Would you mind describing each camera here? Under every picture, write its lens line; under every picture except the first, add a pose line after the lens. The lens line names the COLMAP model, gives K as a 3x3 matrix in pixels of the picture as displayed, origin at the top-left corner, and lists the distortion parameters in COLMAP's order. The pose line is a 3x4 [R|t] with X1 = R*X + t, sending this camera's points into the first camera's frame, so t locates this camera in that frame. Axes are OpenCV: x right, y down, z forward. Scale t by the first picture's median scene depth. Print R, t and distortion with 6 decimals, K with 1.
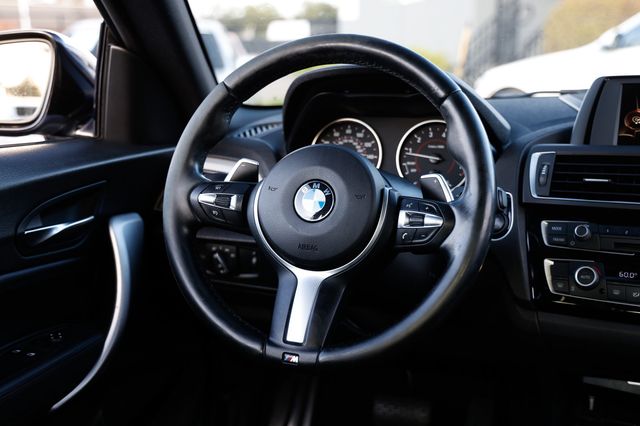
lens RADIAL K [[856.8, 0, 323.8], [0, 856.8, 210.5], [0, 0, 1]] dist [0.127561, 0.000000]
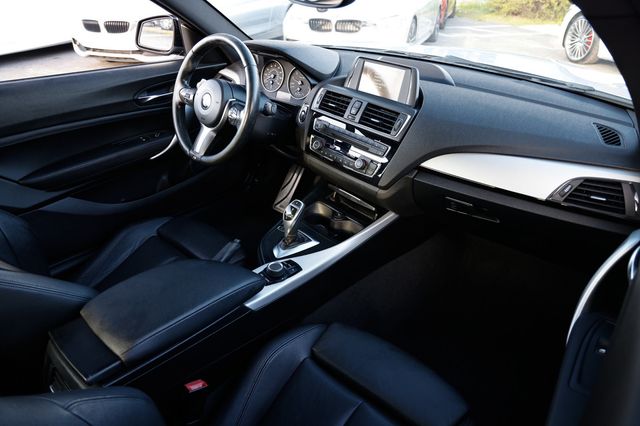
lens RADIAL K [[441.1, 0, 318.5], [0, 441.1, 211.7], [0, 0, 1]] dist [-0.086536, 0.052529]
pose [[0.914491, 0.221161, -0.338813, 0.731608], [-0.095324, 0.931584, 0.350805, -0.174940], [0.393217, -0.288511, 0.873007, -0.124423]]
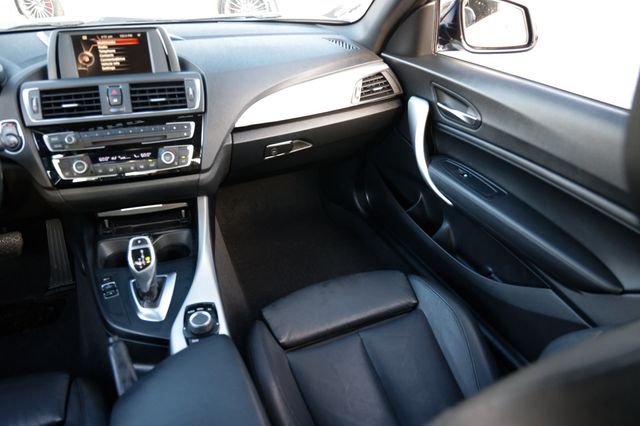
lens RADIAL K [[441.1, 0, 322.9], [0, 441.1, 210.7], [0, 0, 1]] dist [-0.086536, 0.052529]
pose [[0.736493, -0.334673, 0.587855, 0.122925], [0.086739, 0.908584, 0.408597, -0.140568], [-0.670861, -0.249939, 0.698194, 0.074735]]
